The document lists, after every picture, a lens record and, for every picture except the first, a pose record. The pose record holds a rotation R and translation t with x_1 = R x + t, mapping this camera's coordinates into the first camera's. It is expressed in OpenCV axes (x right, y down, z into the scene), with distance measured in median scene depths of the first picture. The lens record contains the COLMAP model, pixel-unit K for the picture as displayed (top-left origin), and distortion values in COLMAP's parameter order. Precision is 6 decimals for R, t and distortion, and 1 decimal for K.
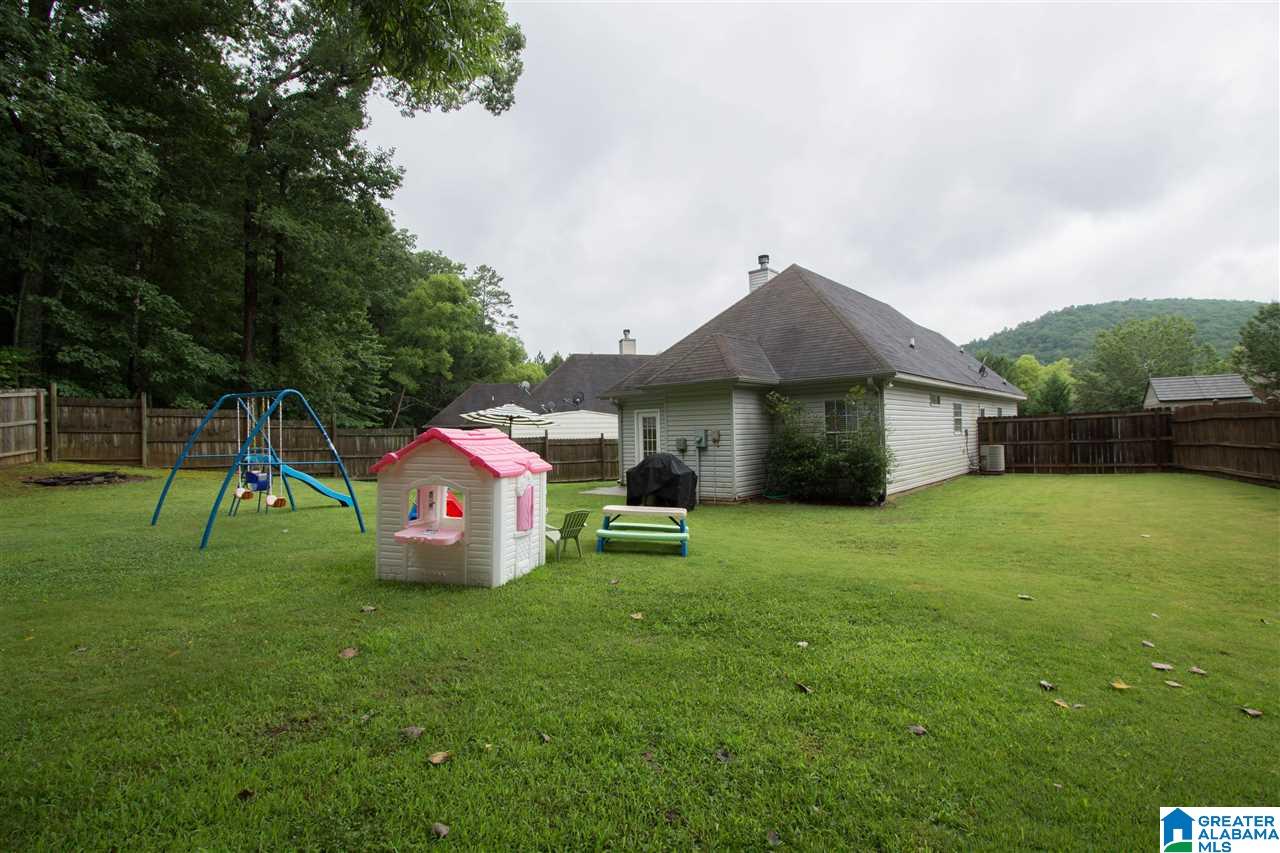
lens RADIAL K [[605.2, 0, 645.2], [0, 605.2, 427.3], [0, 0, 1]] dist [-0.023586, 0.000584]
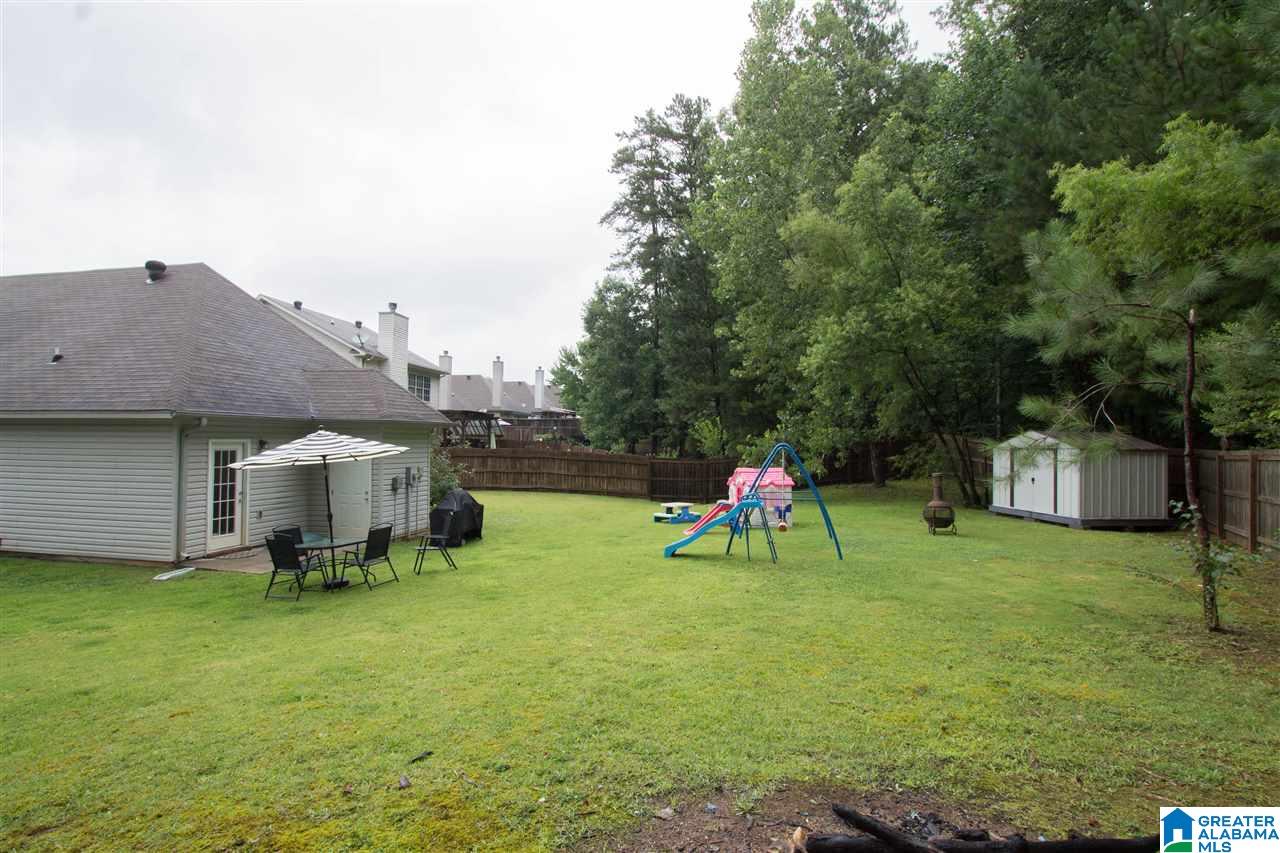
lens RADIAL K [[625.6, 0, 640.0], [0, 625.6, 426.5], [0, 0, 1]] dist [-0.022287, 0.005149]
pose [[-0.467348, 0.030687, 0.883541, -0.244389], [-0.007750, 0.999217, -0.038804, -0.006104], [-0.884039, -0.024982, -0.466744, 0.275184]]
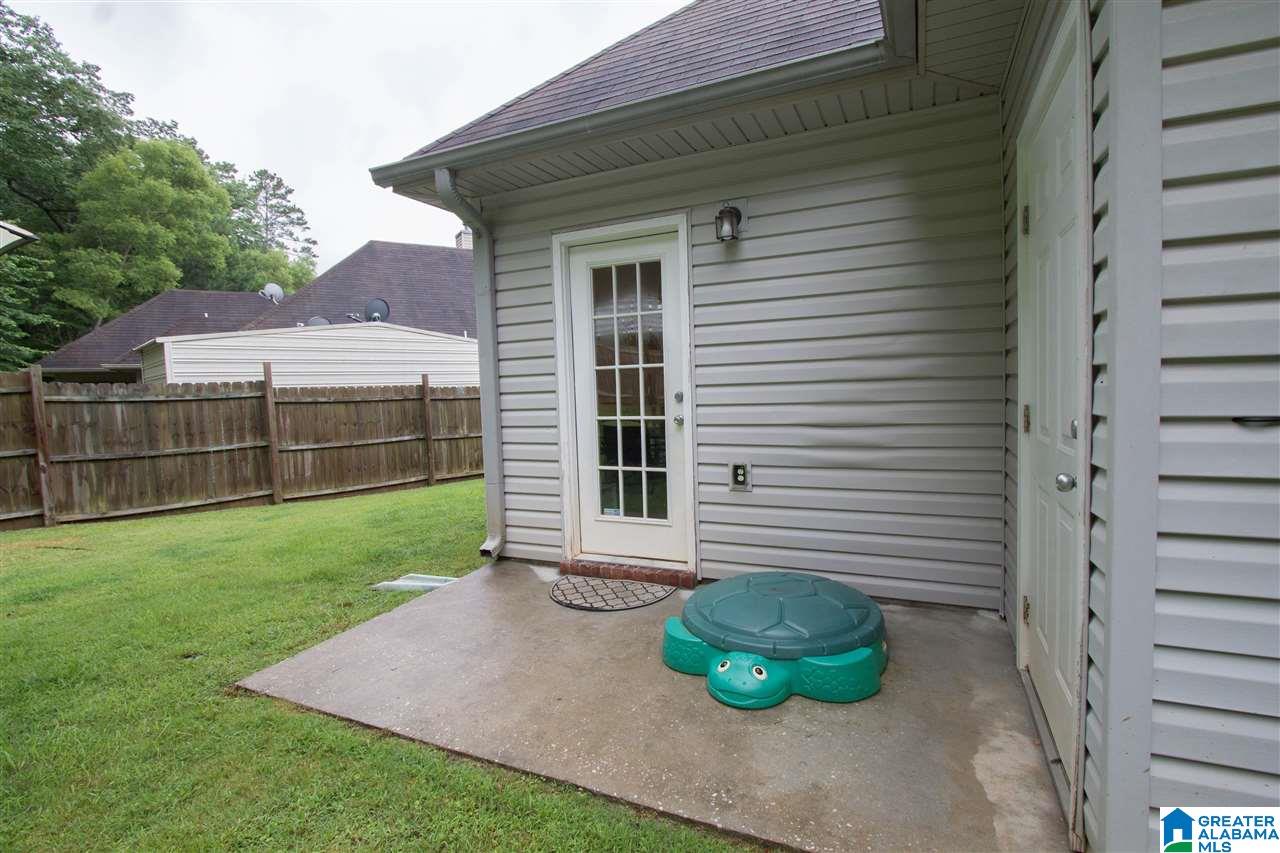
lens RADIAL K [[605.2, 0, 645.2], [0, 605.2, 427.3], [0, 0, 1]] dist [-0.023586, 0.000584]
pose [[0.965830, -0.028075, 0.257650, -0.013487], [0.009915, 0.997390, 0.071514, 0.008011], [-0.258985, -0.066515, 0.963588, 0.235335]]
